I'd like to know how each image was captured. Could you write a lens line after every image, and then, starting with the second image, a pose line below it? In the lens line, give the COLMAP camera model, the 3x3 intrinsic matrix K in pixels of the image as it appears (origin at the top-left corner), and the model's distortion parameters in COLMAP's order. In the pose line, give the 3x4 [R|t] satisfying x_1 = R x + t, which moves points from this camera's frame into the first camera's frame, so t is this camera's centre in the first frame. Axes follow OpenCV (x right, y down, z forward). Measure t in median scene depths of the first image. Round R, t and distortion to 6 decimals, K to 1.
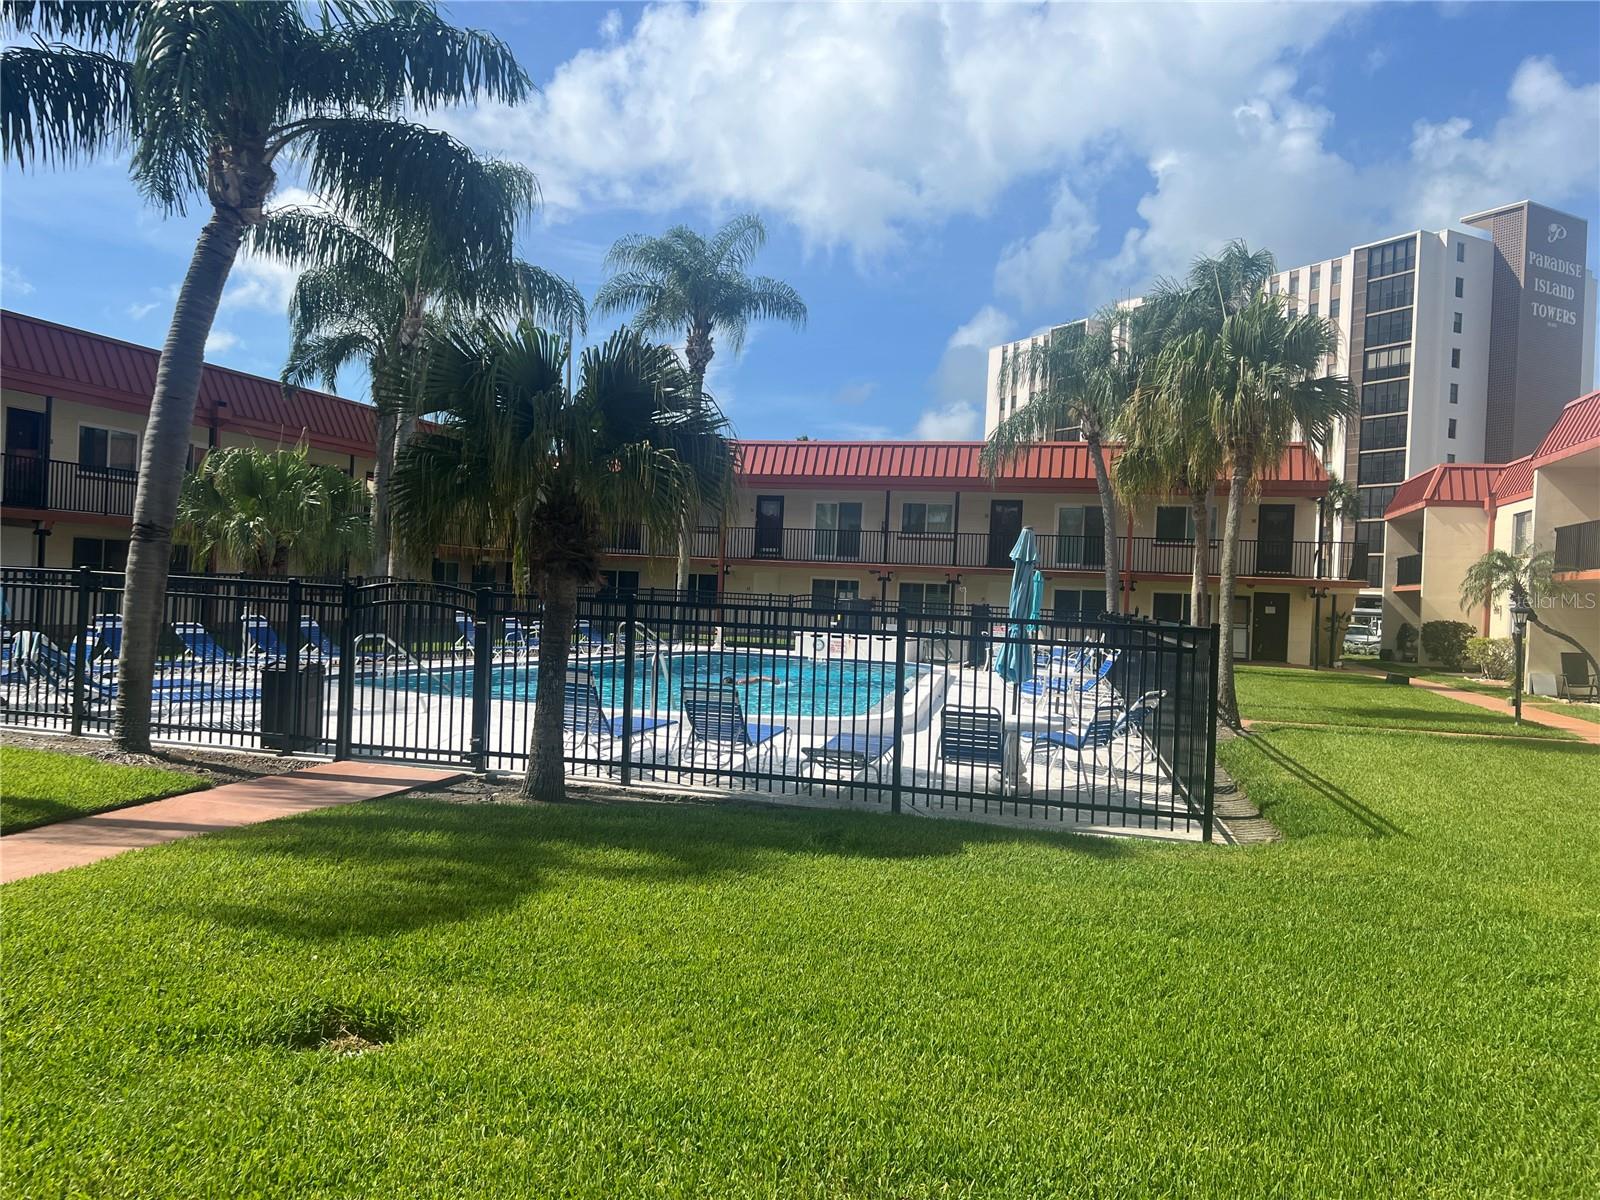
lens RADIAL K [[1205.2, 0, 799.5], [0, 1205.2, 601.2], [0, 0, 1]] dist [0.039412, -0.039232]
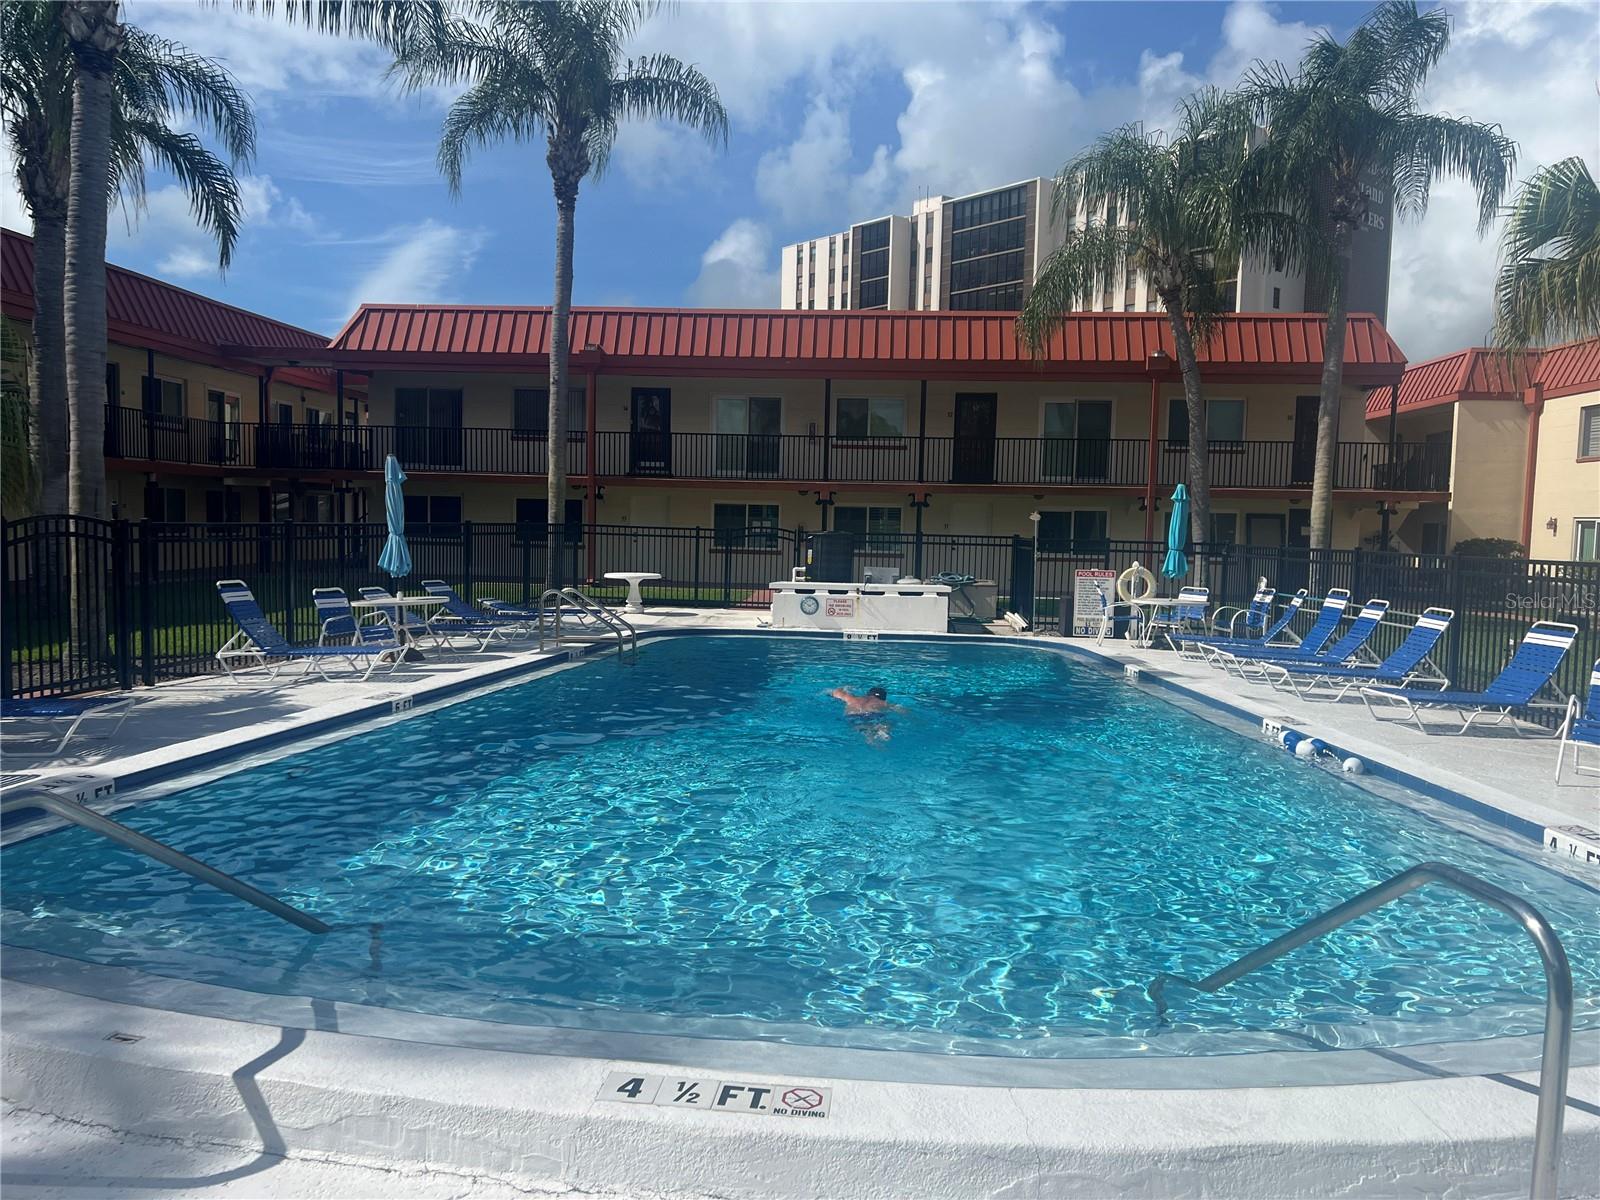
lens RADIAL K [[1205.2, 0, 794.0], [0, 1205.2, 603.4], [0, 0, 1]] dist [0.039412, -0.039232]
pose [[0.978791, -0.035663, 0.201734, -0.093657], [0.022784, 0.997572, 0.065806, -0.005334], [-0.203591, -0.059814, 0.977227, 0.279457]]
